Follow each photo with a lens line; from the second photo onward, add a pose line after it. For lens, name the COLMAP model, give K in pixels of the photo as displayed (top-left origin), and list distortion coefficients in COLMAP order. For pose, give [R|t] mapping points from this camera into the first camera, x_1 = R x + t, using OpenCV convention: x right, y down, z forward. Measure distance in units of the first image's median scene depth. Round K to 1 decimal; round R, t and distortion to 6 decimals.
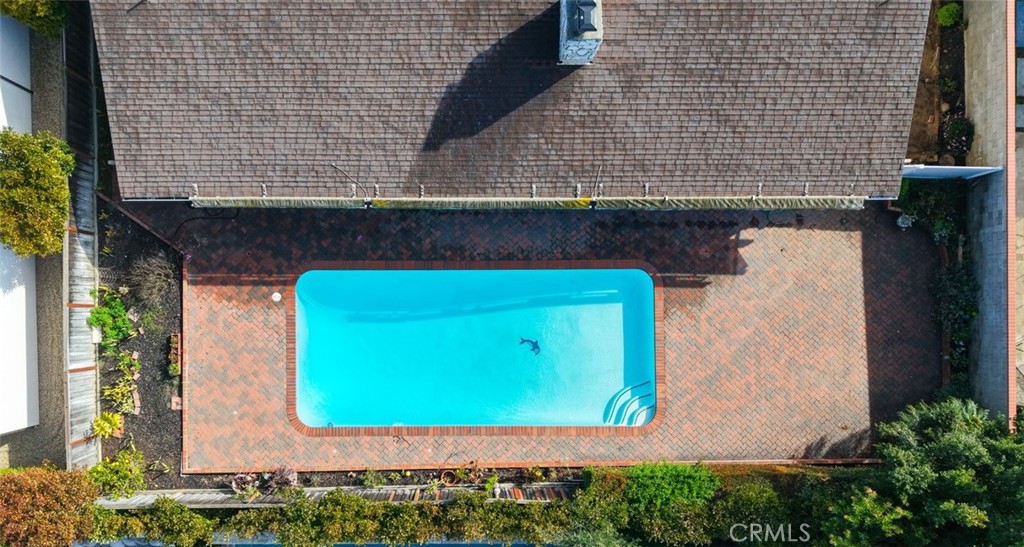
lens RADIAL K [[728.5, 0, 487.8], [0, 728.5, 261.1], [0, 0, 1]] dist [0.008516, -0.009704]
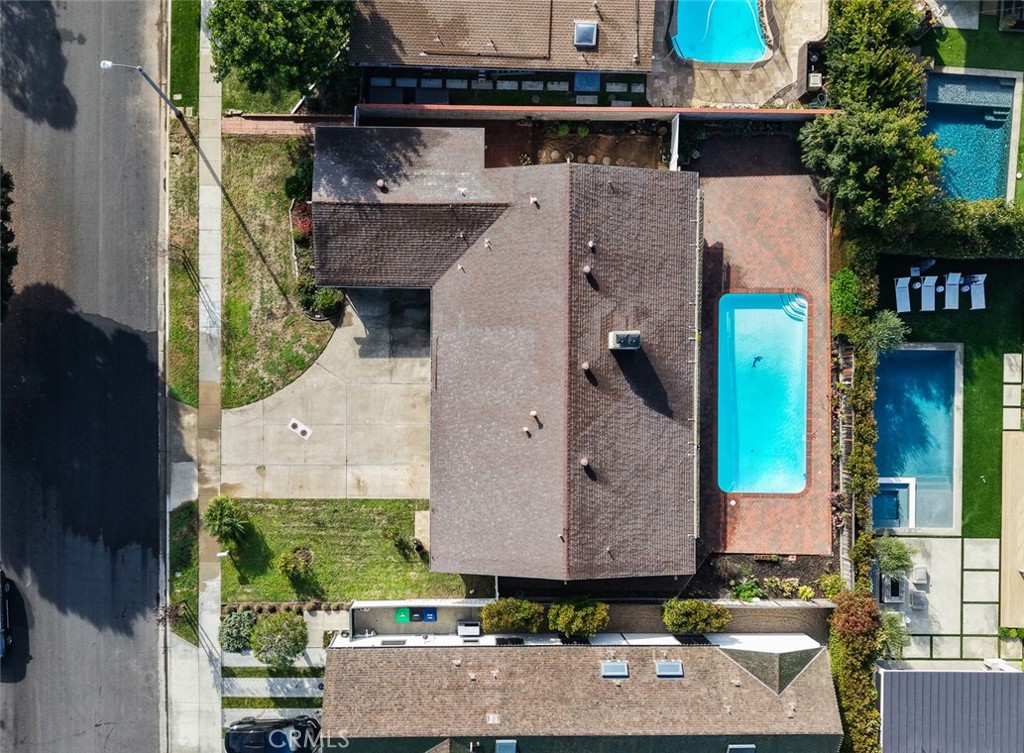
lens RADIAL K [[754.2, 0, 512.1], [0, 754.2, 376.9], [0, 0, 1]] dist [0.000552, -0.003246]
pose [[0.016659, -0.999851, 0.004621, 0.004943], [0.999638, 0.016557, -0.021187, -0.476432], [0.021108, 0.004973, 0.999765, -0.906585]]
